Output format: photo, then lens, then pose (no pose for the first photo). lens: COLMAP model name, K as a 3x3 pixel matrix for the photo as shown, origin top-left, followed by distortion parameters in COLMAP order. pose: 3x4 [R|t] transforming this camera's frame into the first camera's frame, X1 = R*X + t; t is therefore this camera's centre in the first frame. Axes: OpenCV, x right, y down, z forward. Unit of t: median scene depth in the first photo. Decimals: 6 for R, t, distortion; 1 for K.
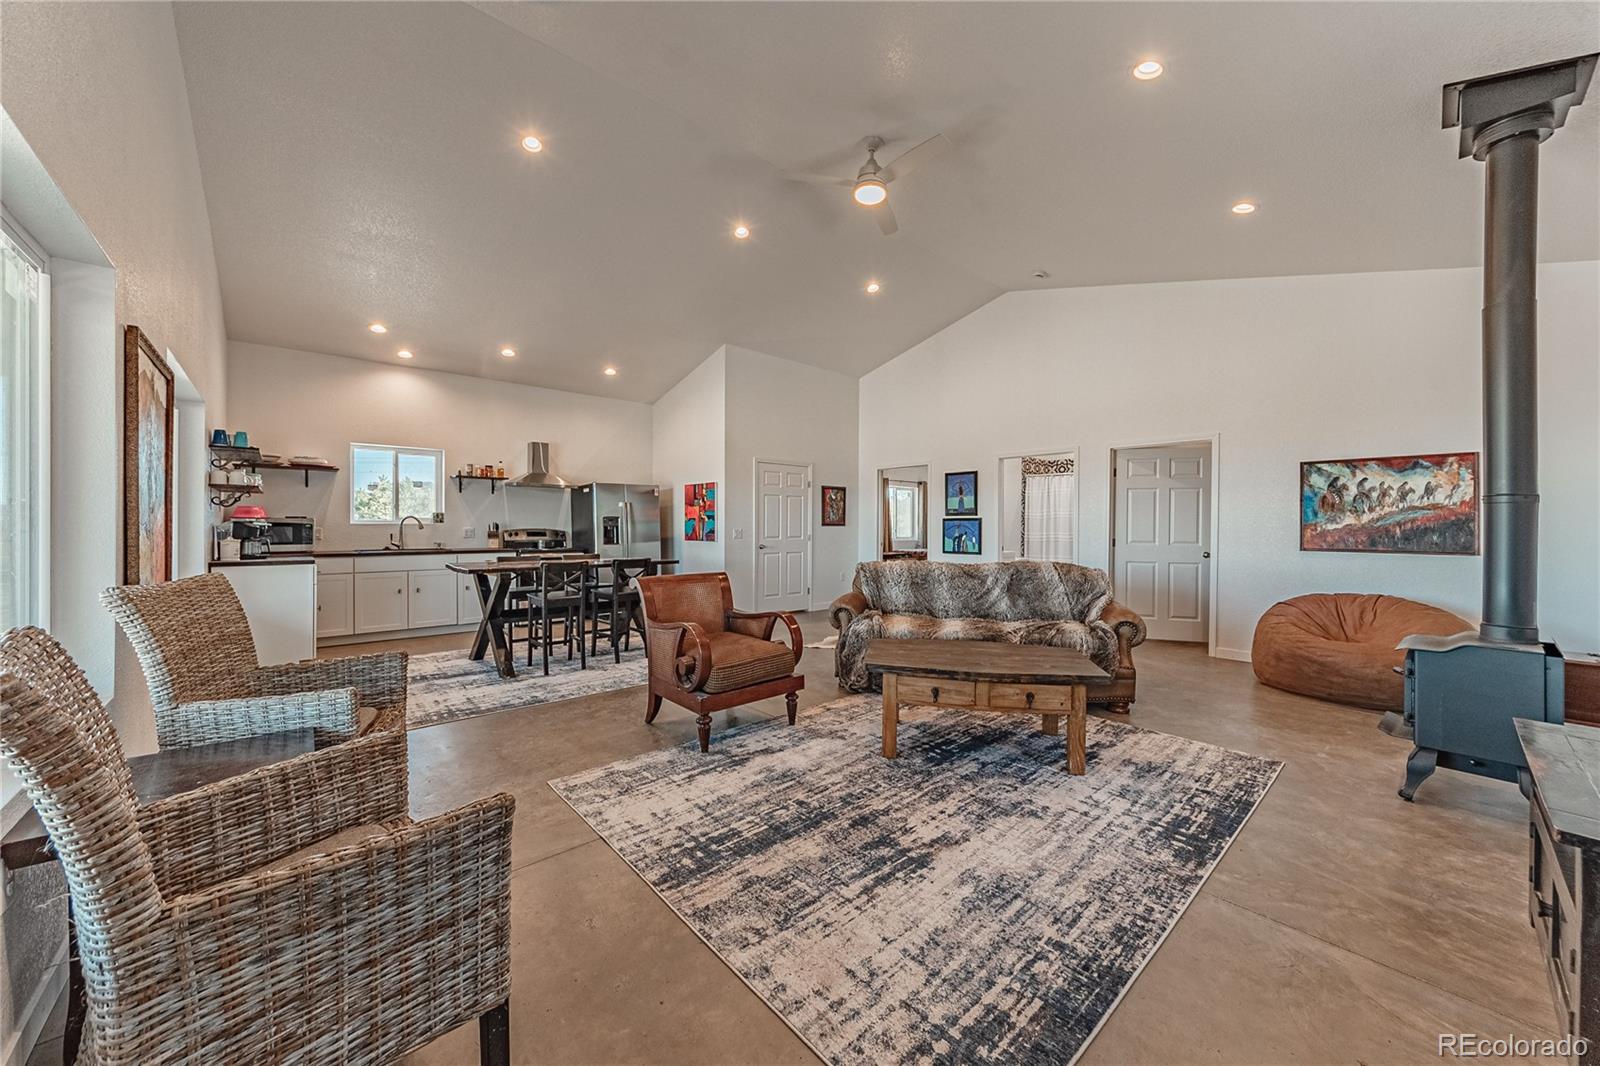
lens RADIAL K [[594.4, 0, 807.2], [0, 594.4, 525.9], [0, 0, 1]] dist [-0.000379, -0.000195]
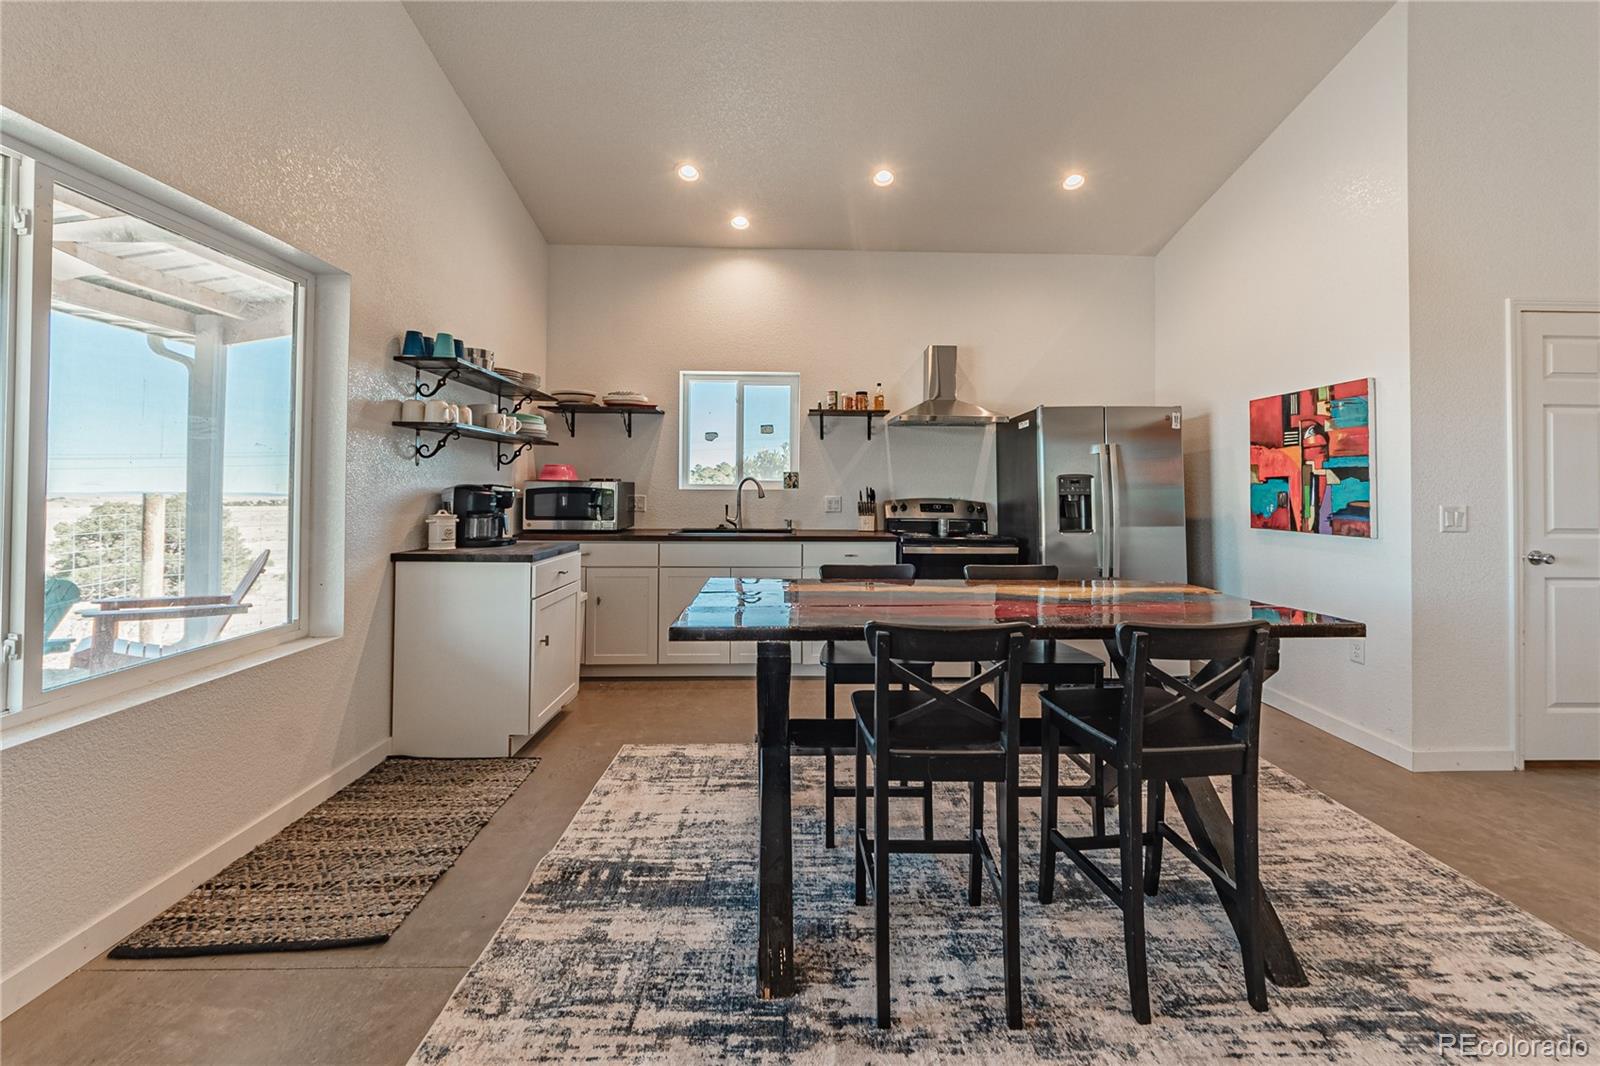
lens RADIAL K [[594.4, 0, 801.2], [0, 594.4, 489.9], [0, 0, 1]] dist [-0.000379, -0.000195]
pose [[0.755490, 0.001853, -0.655158, -0.189006], [-0.003568, 0.999993, -0.001286, -0.002191], [0.655151, 0.003309, 0.755491, 0.506674]]
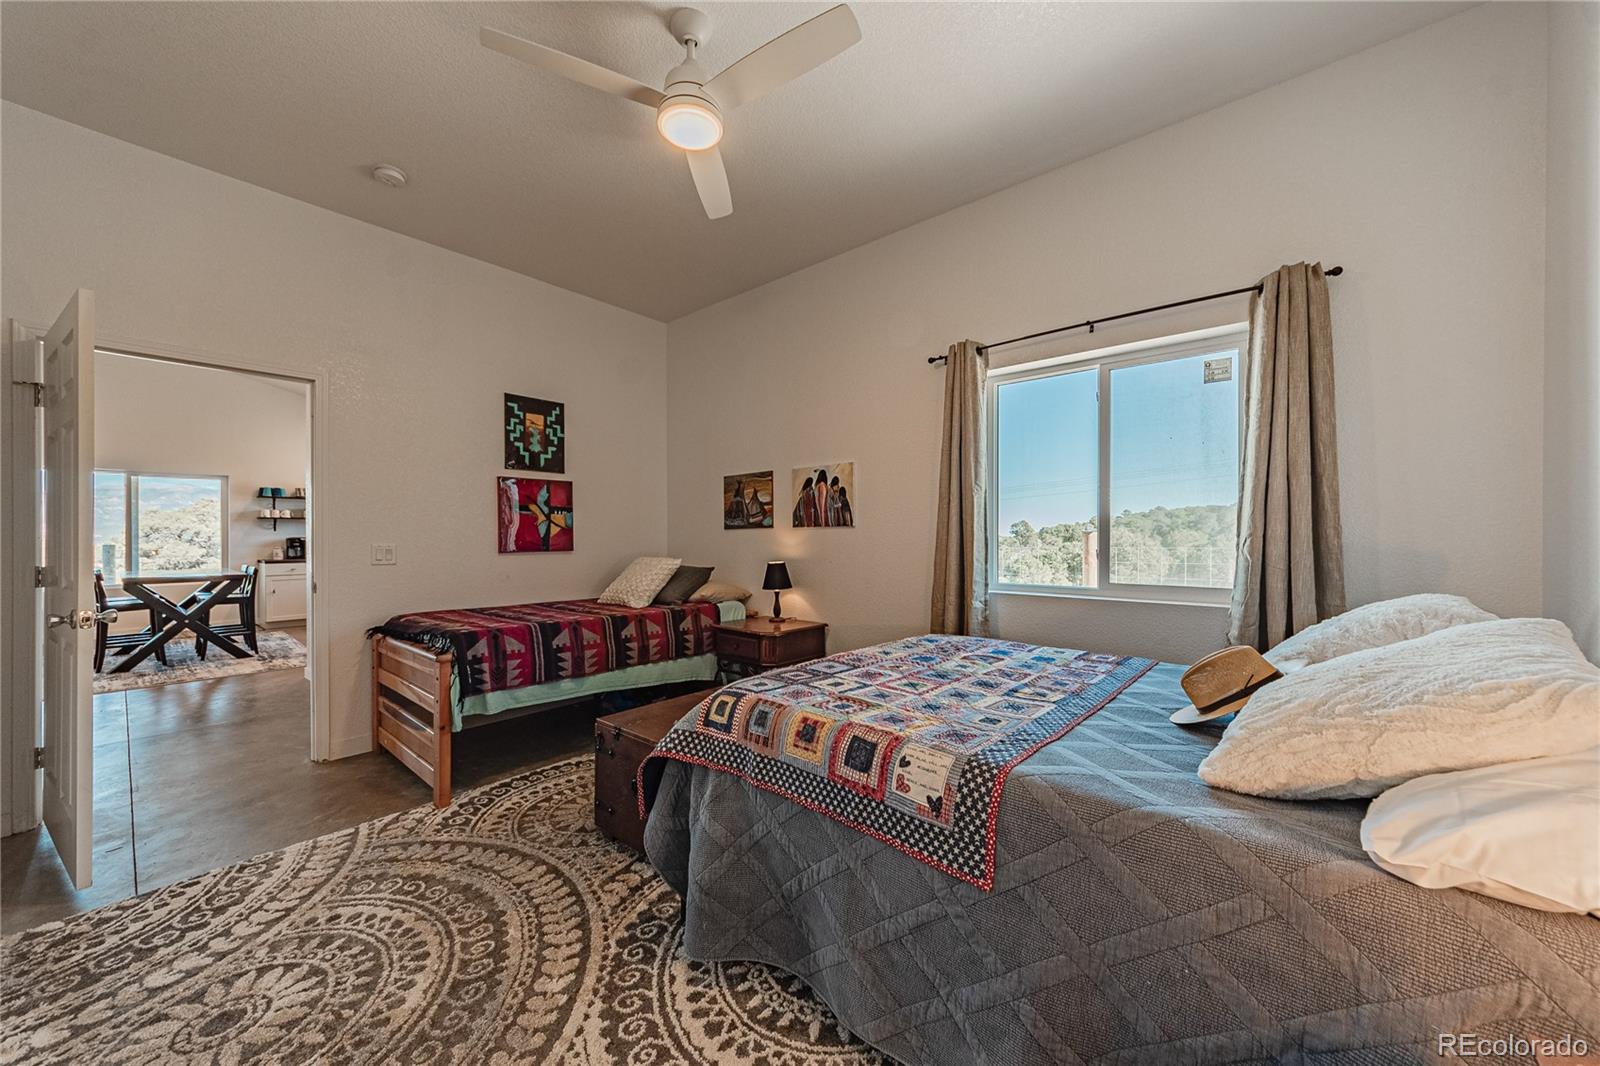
lens RADIAL K [[594.4, 0, 838.7], [0, 594.4, 544.3], [0, 0, 1]] dist [-0.000379, -0.000195]
pose [[0.136566, -0.000488, -0.990631, 0.684517], [-0.001328, 0.999999, -0.000676, 0.007490], [0.990630, 0.001408, 0.136565, 1.595757]]
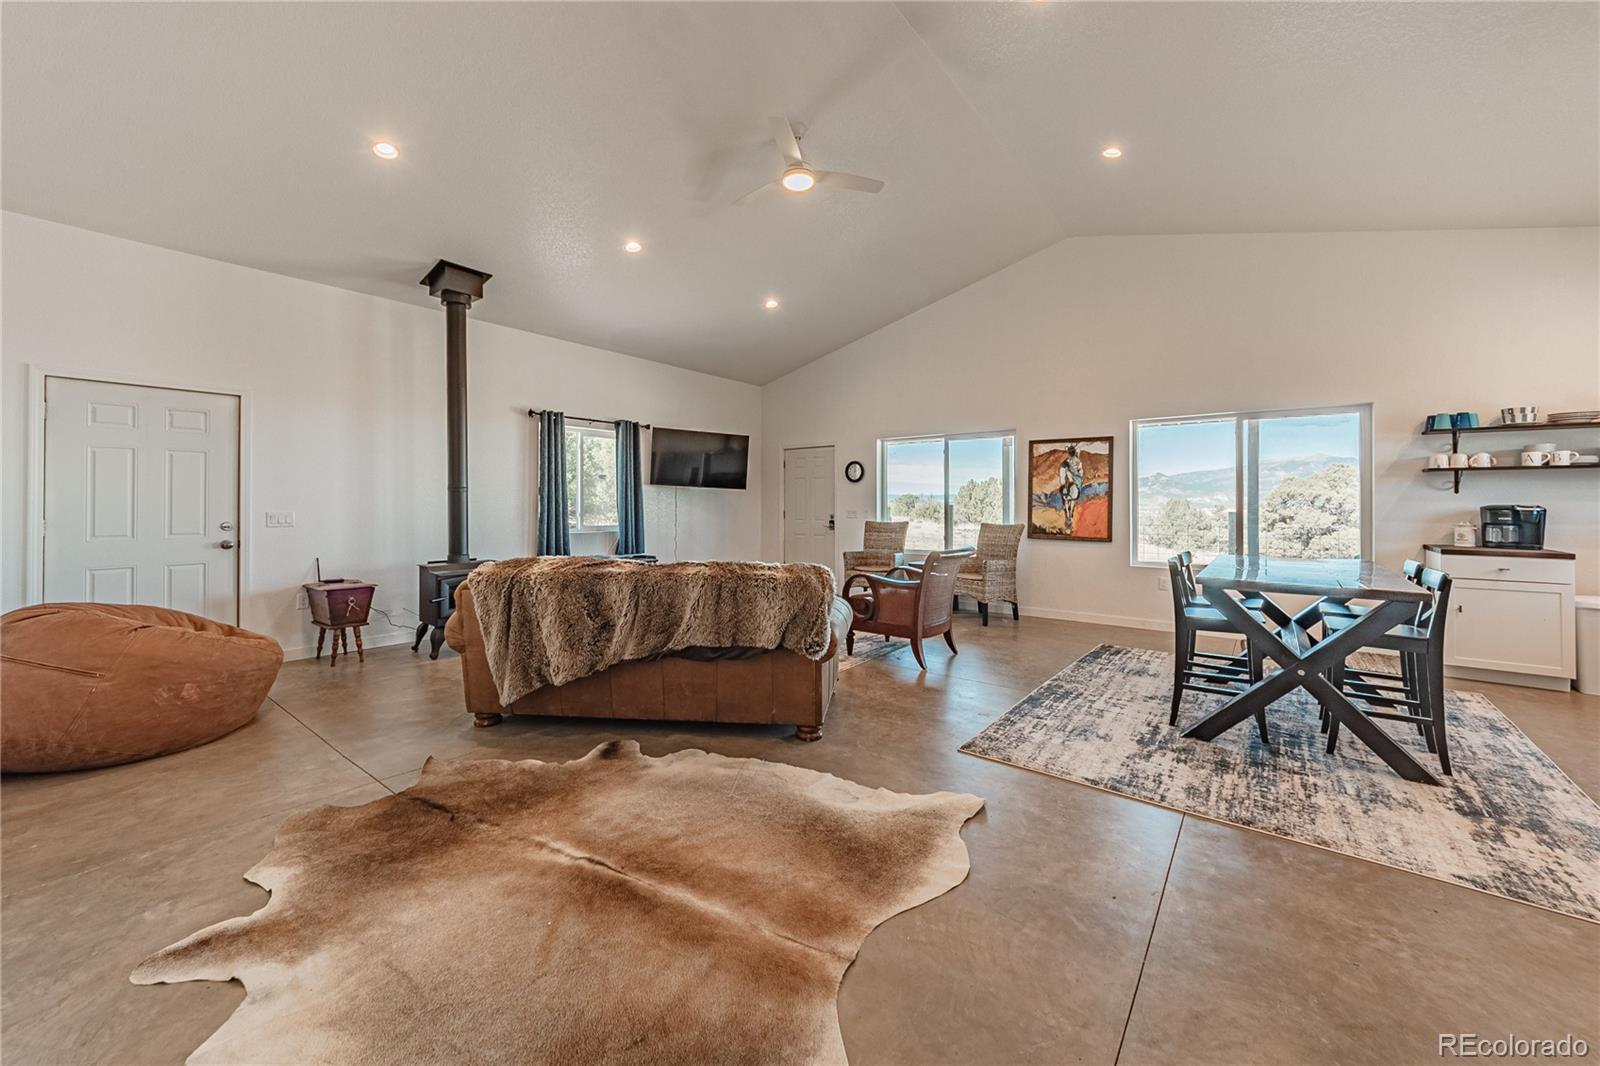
lens RADIAL K [[594.4, 0, 790.9], [0, 594.4, 507.1], [0, 0, 1]] dist [-0.000379, -0.000195]
pose [[-0.989032, -0.005776, -0.147587, 0.159392], [-0.006088, 0.999980, 0.001666, 0.000317], [0.147575, 0.002546, -0.989048, 1.169340]]
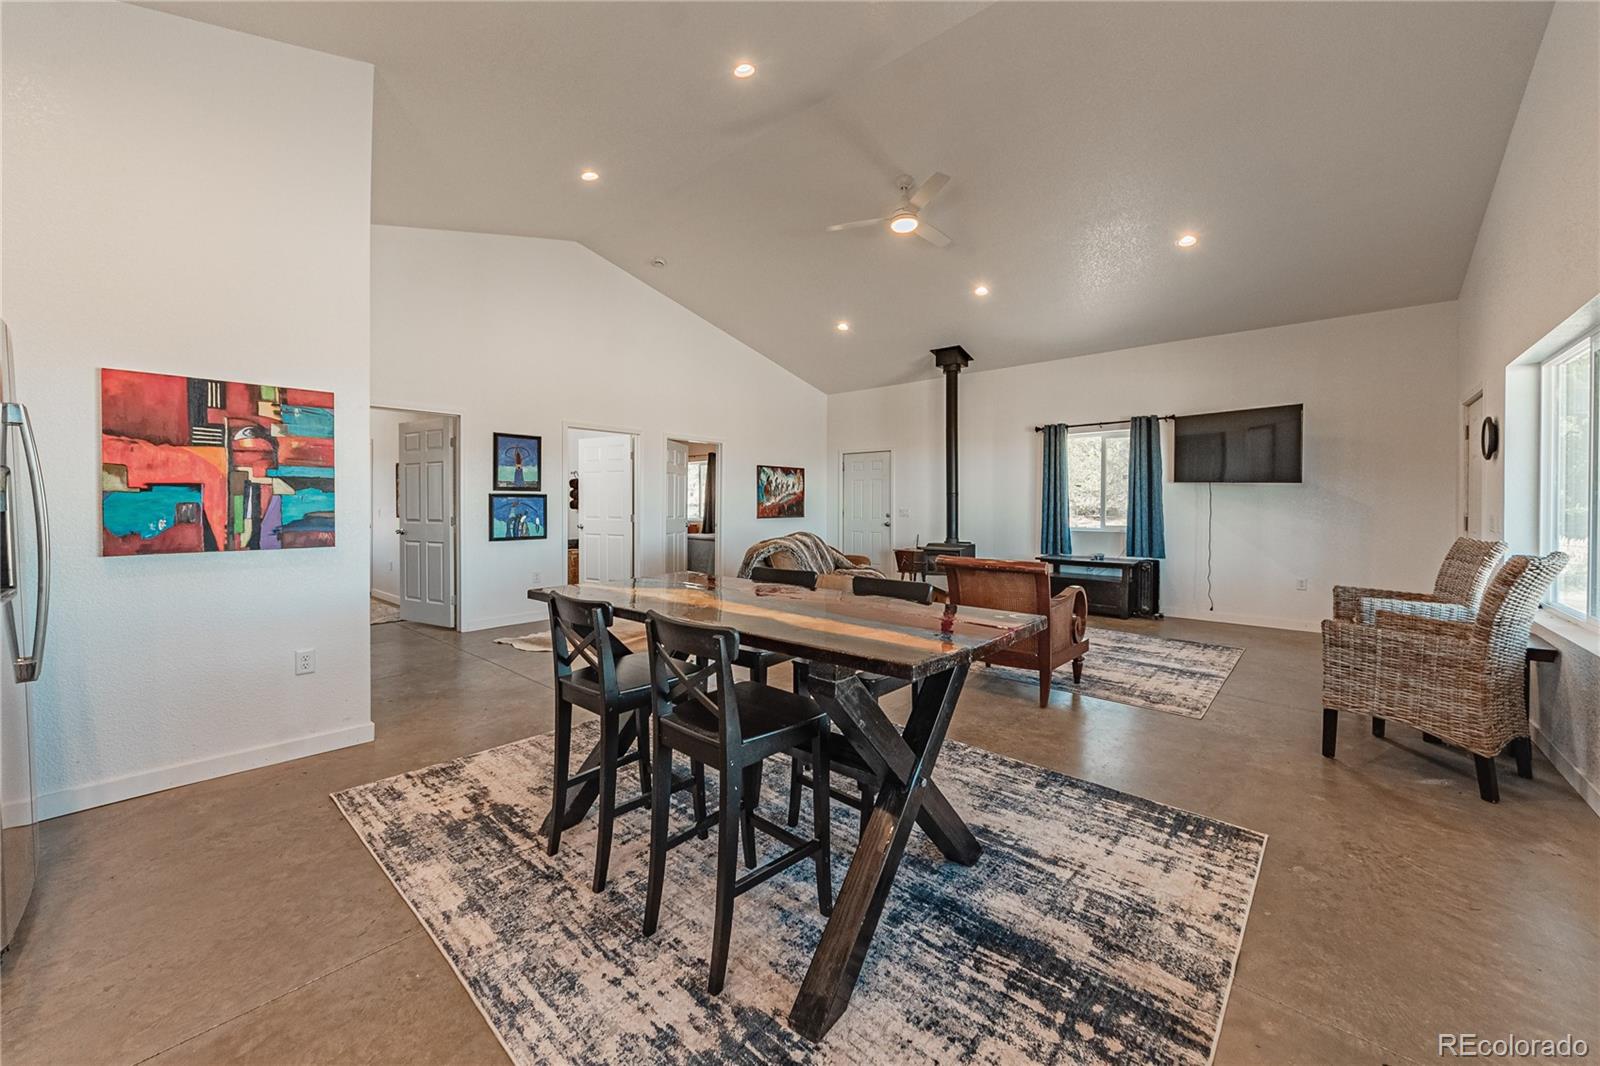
lens RADIAL K [[594.4, 0, 813.1], [0, 594.4, 518.2], [0, 0, 1]] dist [-0.000379, -0.000195]
pose [[-0.116092, -0.027834, 0.992848, -0.606977], [-0.002363, 0.999612, 0.027747, -0.004072], [-0.993236, 0.000875, -0.116113, 0.766034]]
